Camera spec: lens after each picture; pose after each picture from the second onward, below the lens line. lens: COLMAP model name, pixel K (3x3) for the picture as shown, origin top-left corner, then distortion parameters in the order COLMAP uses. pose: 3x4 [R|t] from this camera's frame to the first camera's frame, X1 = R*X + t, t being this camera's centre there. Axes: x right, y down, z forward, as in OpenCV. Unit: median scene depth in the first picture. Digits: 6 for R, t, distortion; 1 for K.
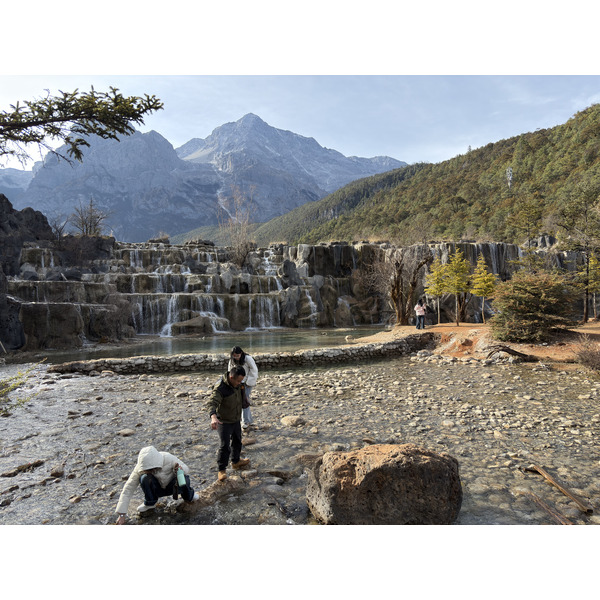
lens RADIAL K [[451.9, 0, 301.0], [0, 451.9, 298.3], [0, 0, 1]] dist [0.041859, -0.027163]
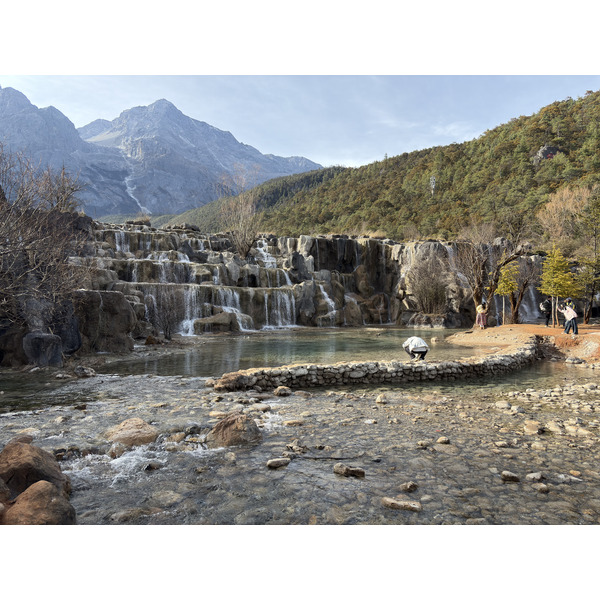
lens RADIAL K [[451.9, 0, 300.9], [0, 451.9, 301.2], [0, 0, 1]] dist [0.041859, -0.027163]
pose [[0.981007, 0.023801, 0.192506, -0.014765], [-0.025930, 0.999627, 0.008546, 0.000505], [-0.192231, -0.013375, 0.981259, 0.008230]]
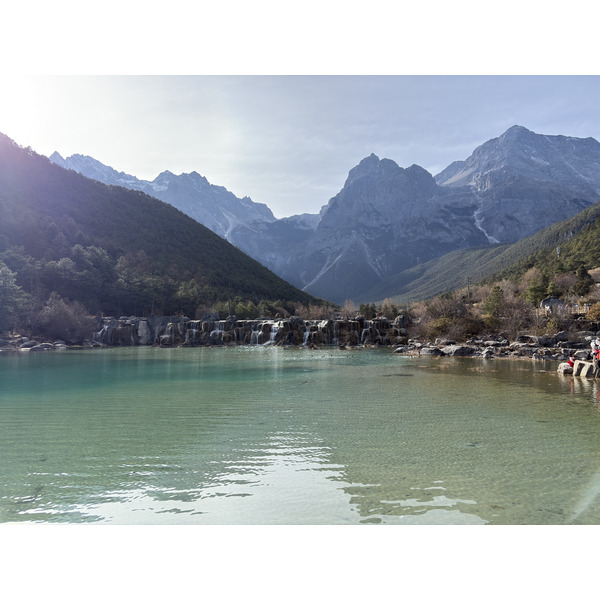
lens RADIAL K [[451.9, 0, 304.3], [0, 451.9, 304.2], [0, 0, 1]] dist [0.041859, -0.027163]
pose [[0.846595, -0.006769, -0.532195, 0.139733], [-0.008903, 0.999599, -0.026876, 0.001629], [0.532163, 0.027492, 0.846195, -0.253803]]
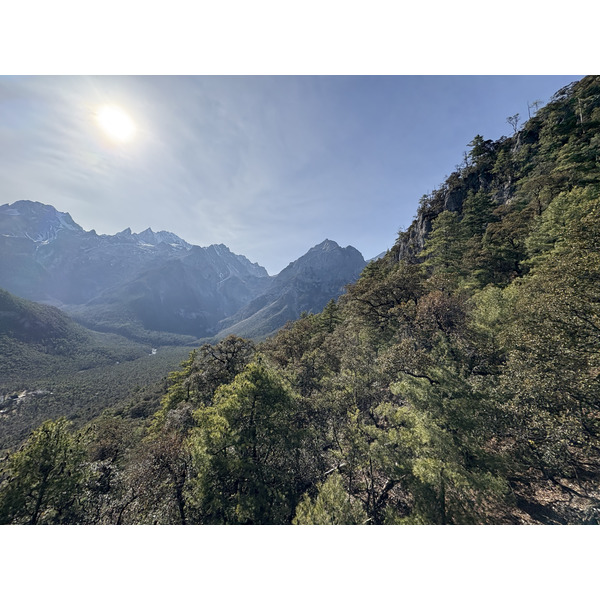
lens RADIAL K [[232.2, 0, 297.1], [0, 232.2, 300.2], [0, 0, 1]] dist [-0.000875, -0.000002]
pose [[0.800062, 0.013917, -0.599757, 0.094041], [-0.116807, 0.984212, -0.132980, -0.206751], [0.588437, 0.176448, 0.789055, 1.202448]]
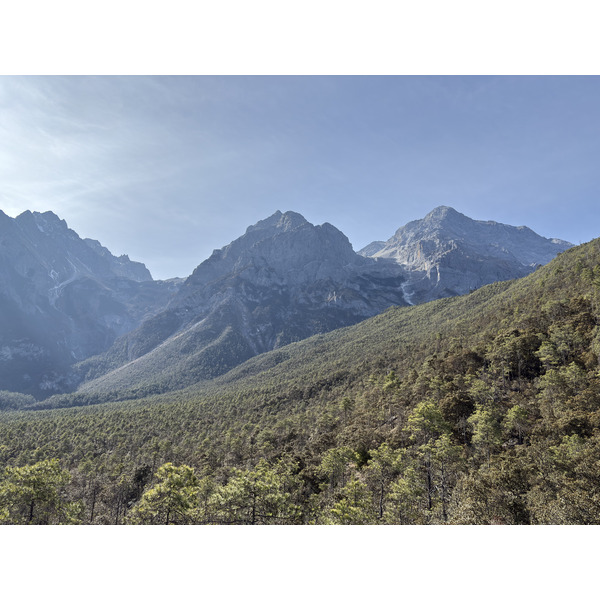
lens RADIAL K [[451.9, 0, 295.2], [0, 451.9, 299.8], [0, 0, 1]] dist [0.041859, -0.027163]
pose [[0.919705, -0.034673, -0.391077, -0.220557], [-0.069492, 0.965989, -0.249070, -0.052803], [0.386412, 0.256248, 0.886015, 1.121048]]
